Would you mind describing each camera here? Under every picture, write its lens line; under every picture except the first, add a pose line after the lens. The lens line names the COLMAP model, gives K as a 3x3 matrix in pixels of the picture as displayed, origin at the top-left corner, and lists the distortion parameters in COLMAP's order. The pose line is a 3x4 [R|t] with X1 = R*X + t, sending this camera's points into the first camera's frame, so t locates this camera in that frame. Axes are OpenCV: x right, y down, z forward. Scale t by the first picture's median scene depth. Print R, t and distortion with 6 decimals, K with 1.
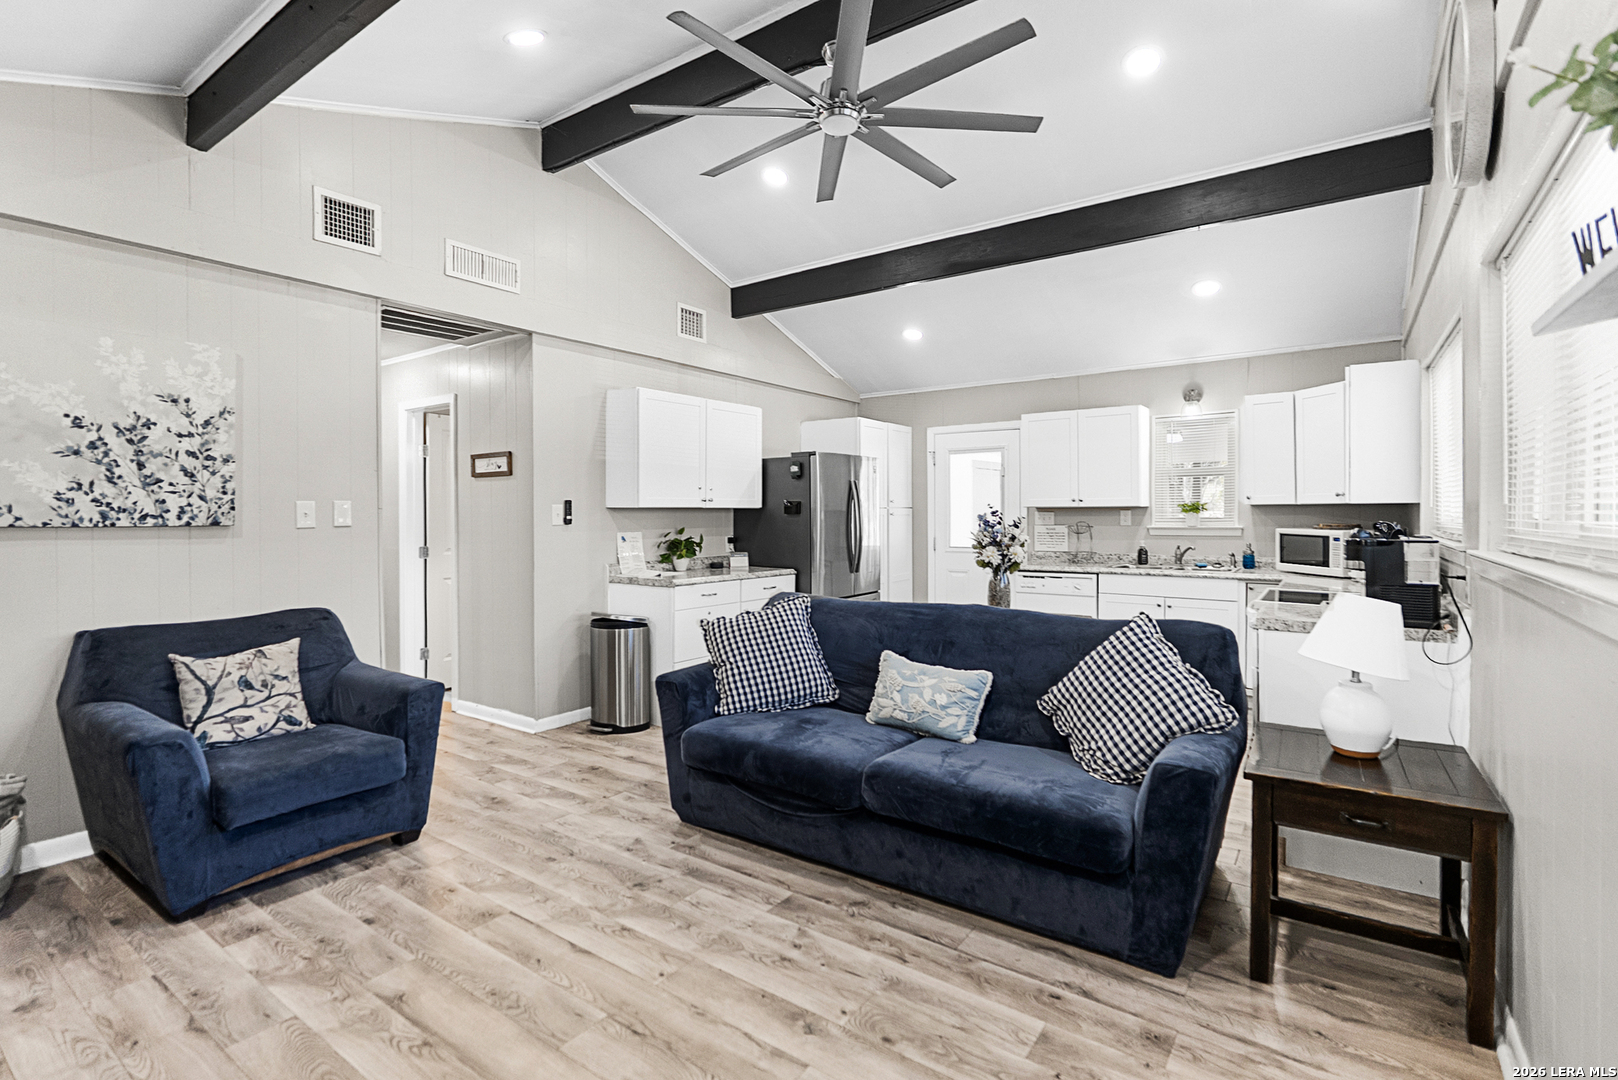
lens RADIAL K [[754.1, 0, 809.0], [0, 754.1, 540.0], [0, 0, 1]] dist [-0.002487, 0.000077]
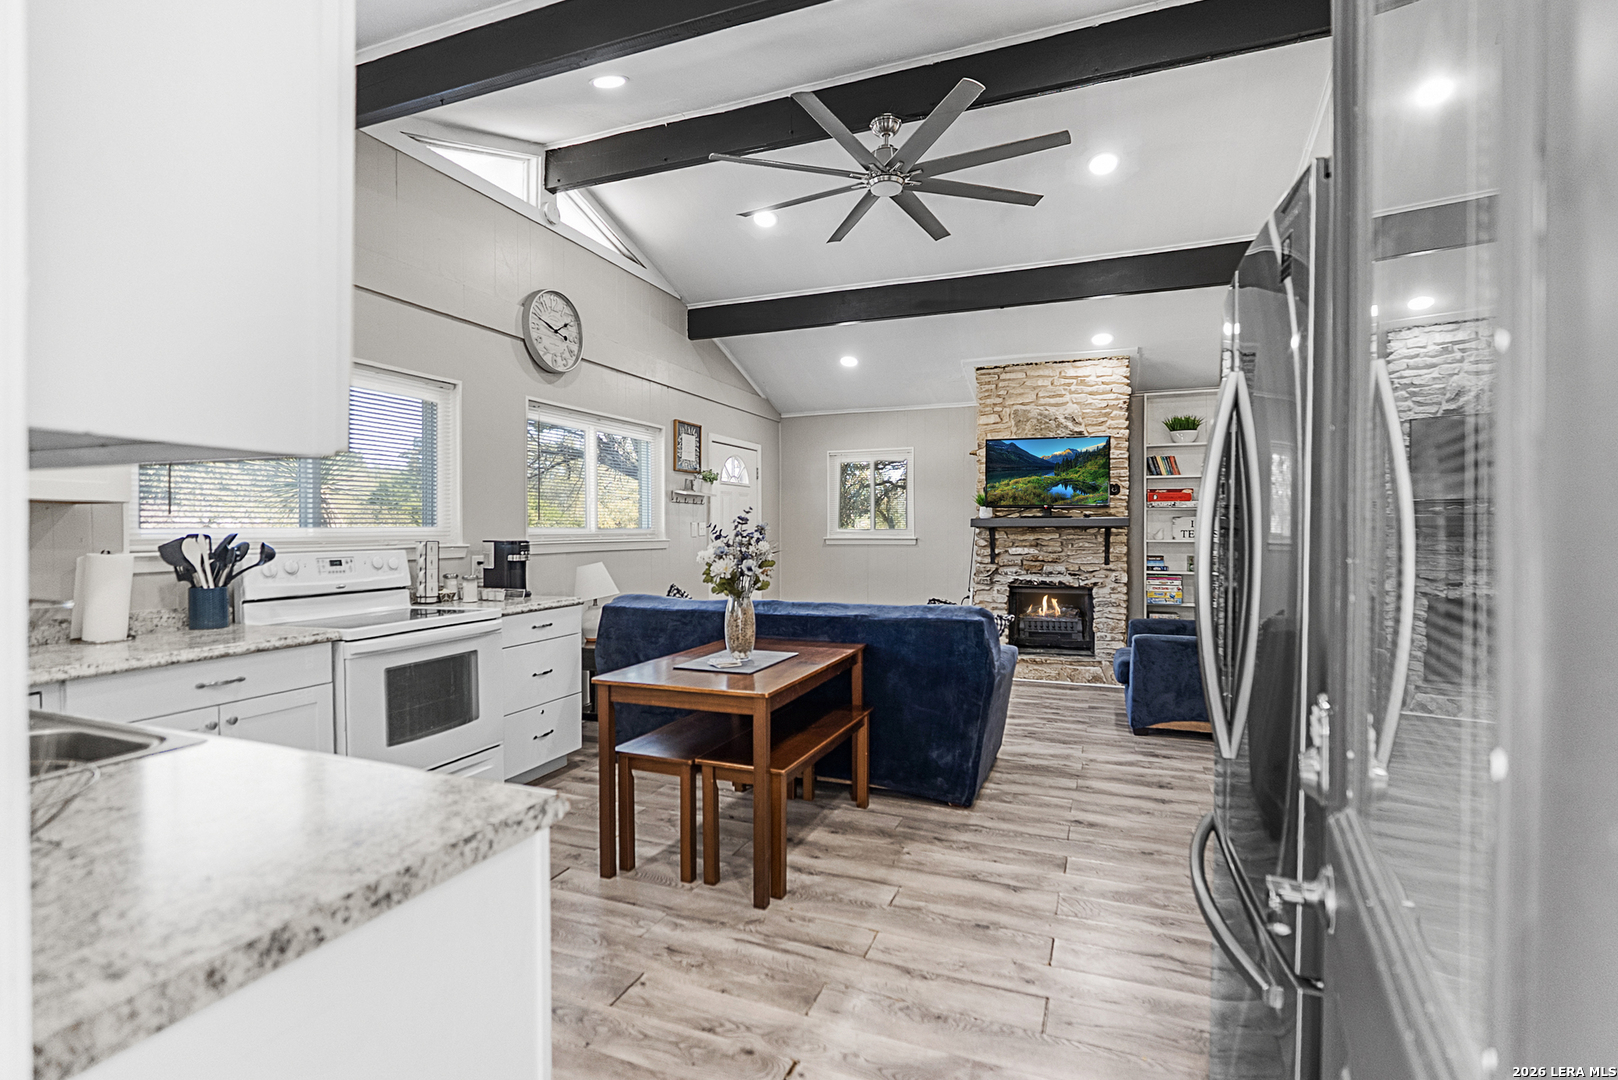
lens RADIAL K [[754.1, 0, 809.0], [0, 754.1, 540.0], [0, 0, 1]] dist [-0.002487, 0.000077]
pose [[-0.971573, 0.006968, -0.236639, 0.441786], [-0.005322, 0.998671, 0.051259, -0.067431], [0.236681, 0.051061, -0.970245, 2.115711]]
